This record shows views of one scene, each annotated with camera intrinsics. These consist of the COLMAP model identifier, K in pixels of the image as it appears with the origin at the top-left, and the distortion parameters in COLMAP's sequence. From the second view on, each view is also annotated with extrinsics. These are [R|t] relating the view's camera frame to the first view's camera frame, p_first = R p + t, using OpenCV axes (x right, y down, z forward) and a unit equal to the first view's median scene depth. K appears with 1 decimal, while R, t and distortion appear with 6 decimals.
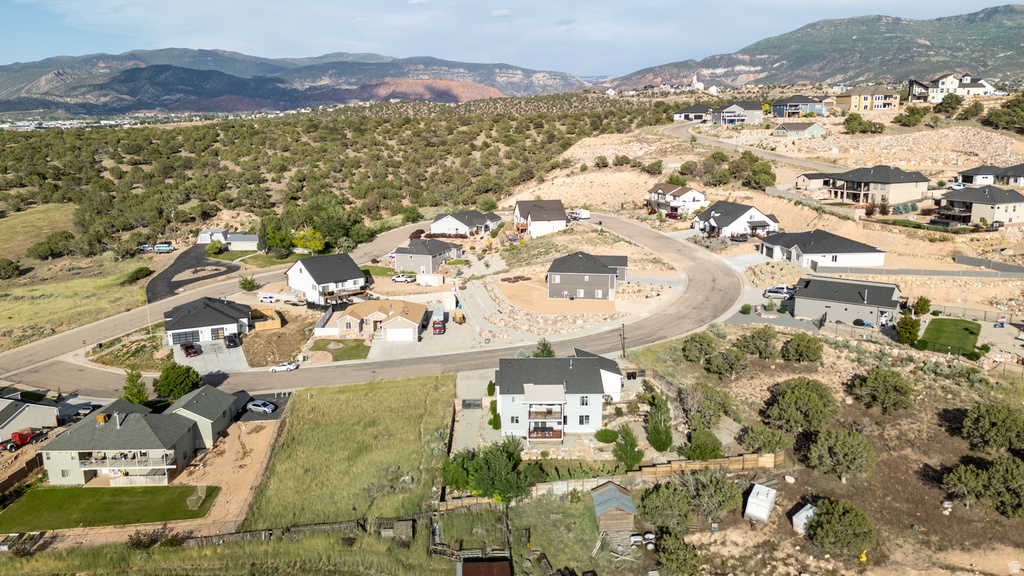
lens RADIAL K [[749.6, 0, 515.4], [0, 749.6, 281.3], [0, 0, 1]] dist [0.079931, -0.075907]
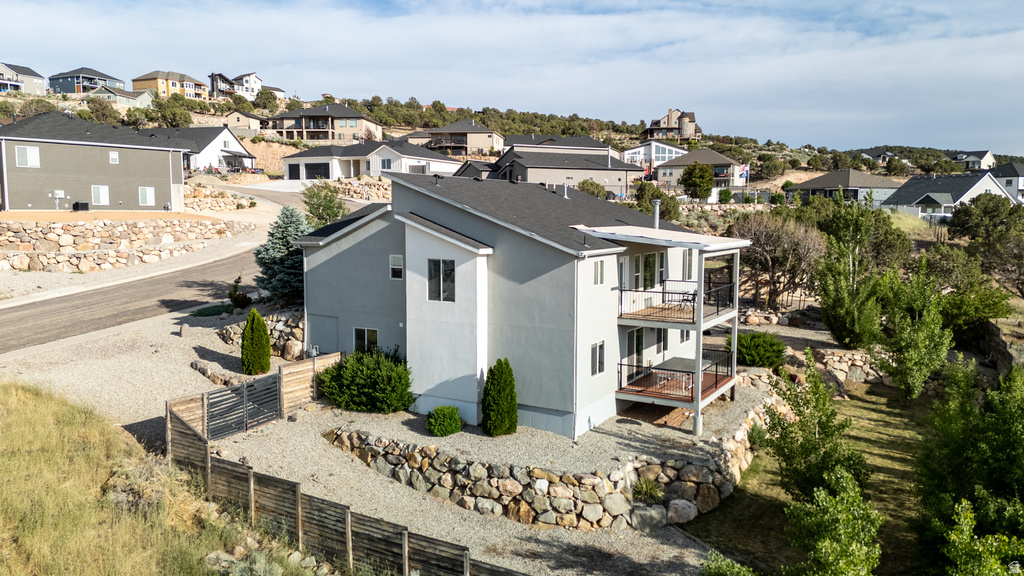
lens RADIAL K [[749.6, 0, 513.8], [0, 749.6, 286.4], [0, 0, 1]] dist [0.079931, -0.075907]
pose [[0.516322, -0.079156, 0.852729, -0.087996], [0.173794, 0.984685, -0.013826, 0.063032], [-0.838575, 0.155338, 0.522171, 0.351438]]
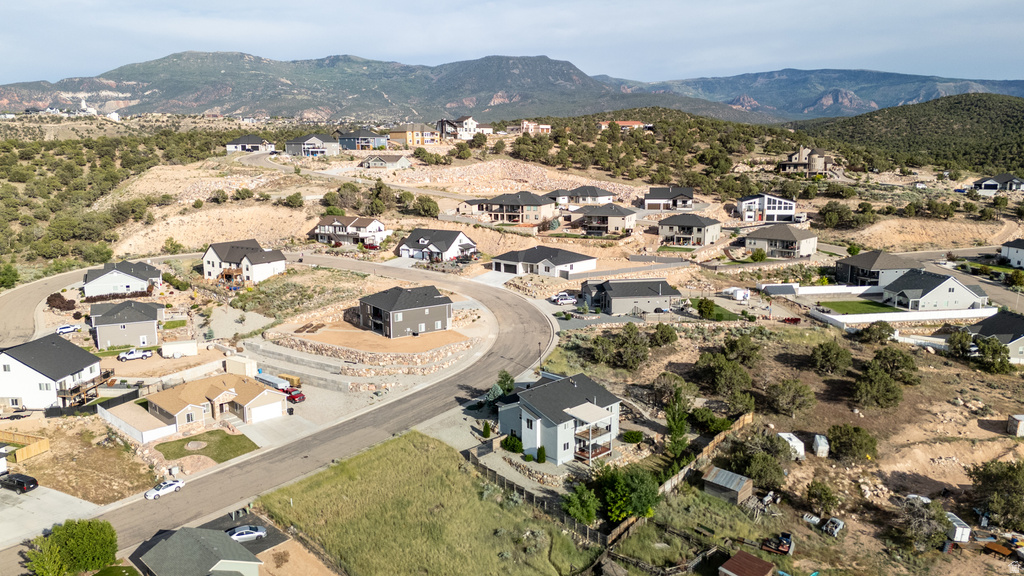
lens RADIAL K [[749.6, 0, 515.6], [0, 749.6, 281.5], [0, 0, 1]] dist [0.079931, -0.075907]
pose [[0.718494, -0.118948, 0.685287, -0.285661], [0.144952, 0.989242, 0.019731, -0.026474], [-0.680261, 0.085157, 0.728006, 0.111635]]
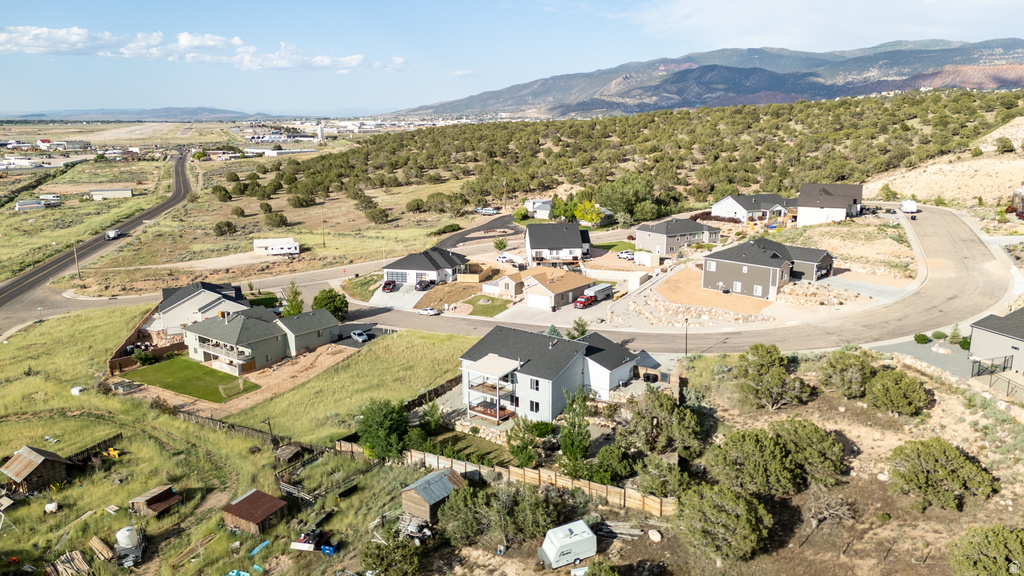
lens RADIAL K [[749.6, 0, 516.7], [0, 749.6, 285.5], [0, 0, 1]] dist [0.079931, -0.075907]
pose [[0.784859, 0.135869, -0.604596, 0.228765], [-0.129994, 0.990057, 0.053739, 0.000981], [0.605886, 0.036416, 0.794717, 0.116366]]
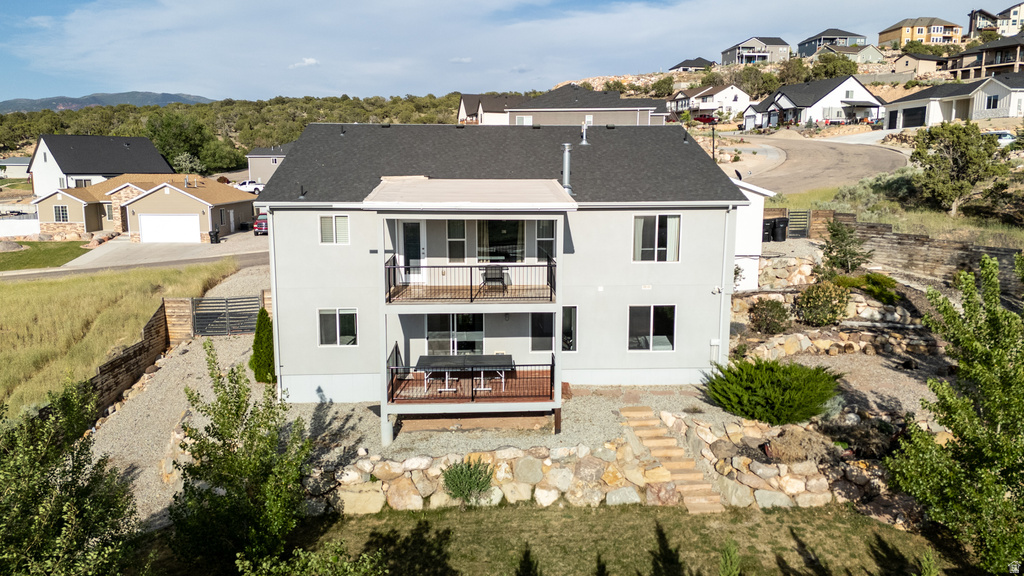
lens RADIAL K [[749.6, 0, 515.9], [0, 749.6, 284.1], [0, 0, 1]] dist [0.079931, -0.075907]
pose [[0.999064, -0.001999, 0.043216, 0.016349], [0.004451, 0.998380, -0.056719, 0.072771], [-0.043033, 0.056858, 0.997454, 0.307099]]
